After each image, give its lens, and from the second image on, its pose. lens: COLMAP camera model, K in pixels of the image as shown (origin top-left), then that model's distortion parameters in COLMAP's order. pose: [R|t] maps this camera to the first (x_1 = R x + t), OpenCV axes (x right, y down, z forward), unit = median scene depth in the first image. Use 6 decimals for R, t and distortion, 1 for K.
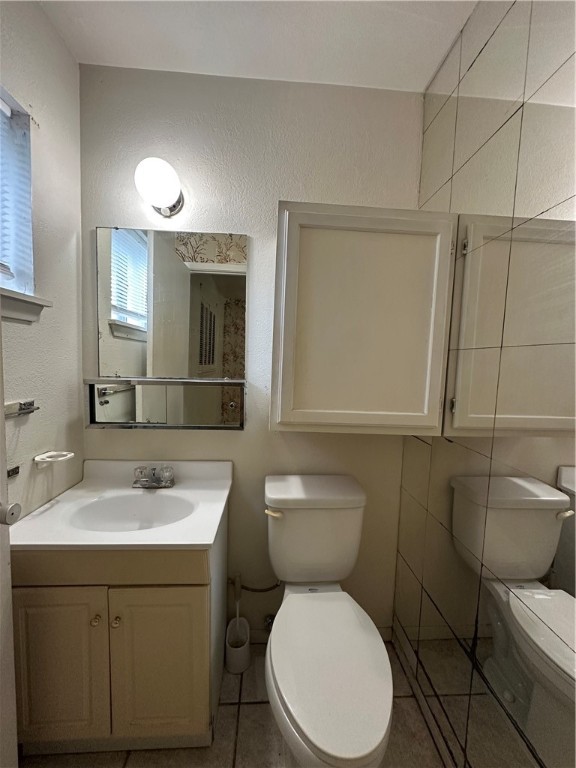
lens RADIAL K [[305.1, 0, 287.3], [0, 305.1, 384.6], [0, 0, 1]] dist [-0.003720, 0.001210]
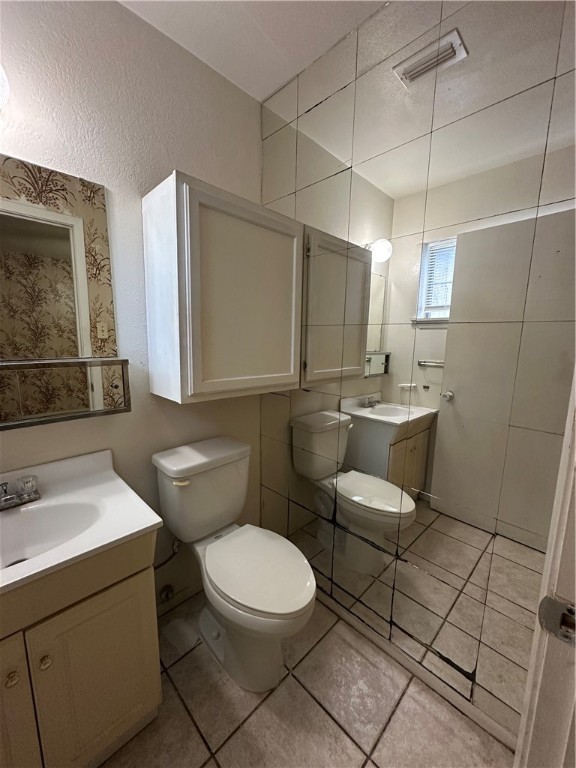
lens RADIAL K [[305.1, 0, 291.0], [0, 305.1, 383.9], [0, 0, 1]] dist [-0.003720, 0.001210]
pose [[0.744773, -0.118696, 0.656676, -0.405687], [0.056466, 0.991734, 0.115217, -0.012739], [-0.664924, -0.048730, 0.745320, -0.007220]]
